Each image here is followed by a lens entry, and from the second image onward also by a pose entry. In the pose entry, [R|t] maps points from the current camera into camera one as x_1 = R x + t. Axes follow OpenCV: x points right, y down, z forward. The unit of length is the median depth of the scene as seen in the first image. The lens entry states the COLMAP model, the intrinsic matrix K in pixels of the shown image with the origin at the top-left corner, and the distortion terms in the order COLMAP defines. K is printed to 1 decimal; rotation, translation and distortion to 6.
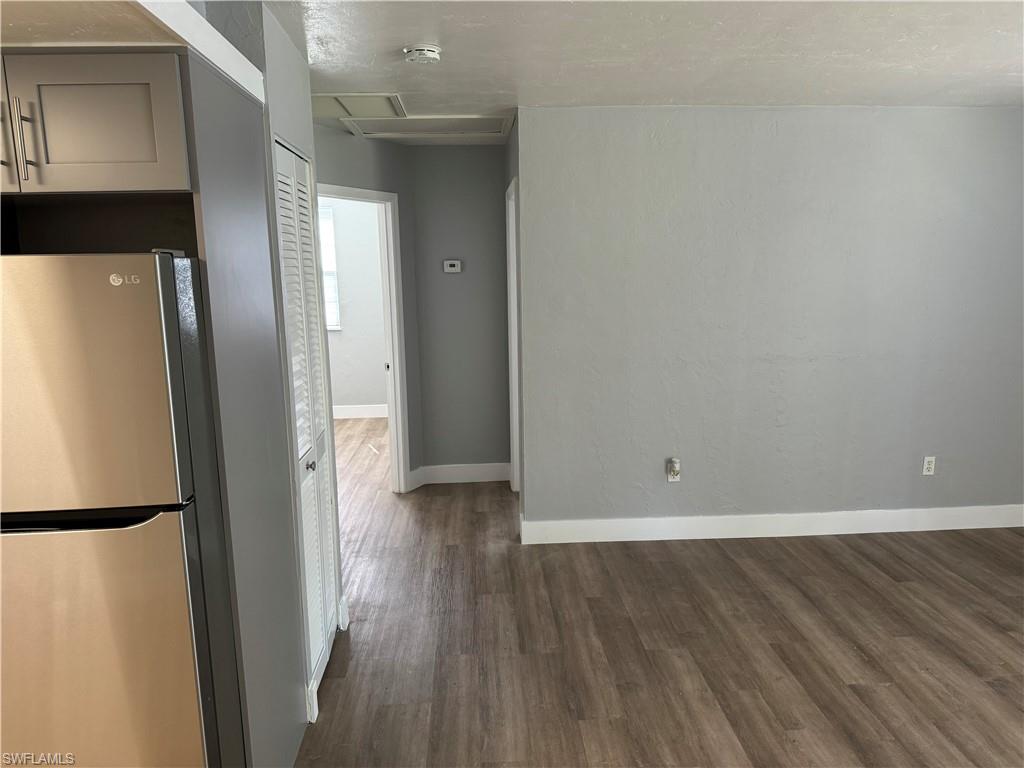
lens RADIAL K [[703.7, 0, 512.0], [0, 703.7, 384.0], [0, 0, 1]] dist [0.038071, -0.062329]
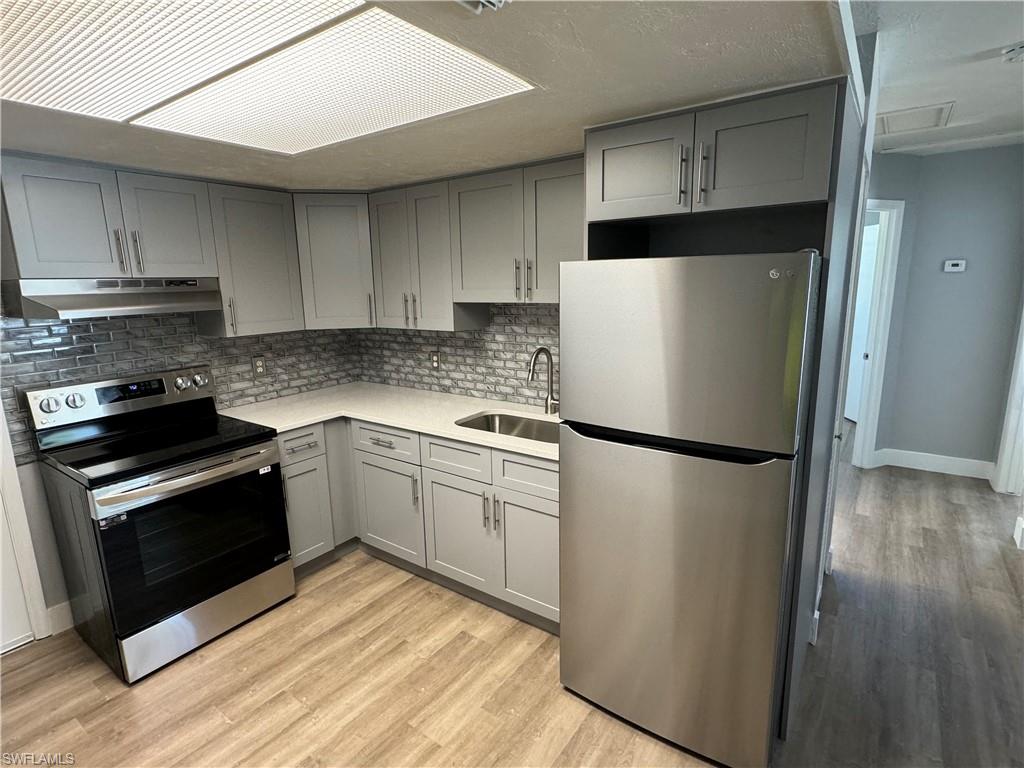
lens RADIAL K [[525.2, 0, 512.0], [0, 525.2, 384.0], [0, 0, 1]] dist [-0.002582, 0.000344]
pose [[0.780786, 0.122575, -0.612657, -0.100078], [-0.093693, 0.992449, 0.079156, 0.006150], [0.617733, -0.004402, 0.786375, -0.013691]]
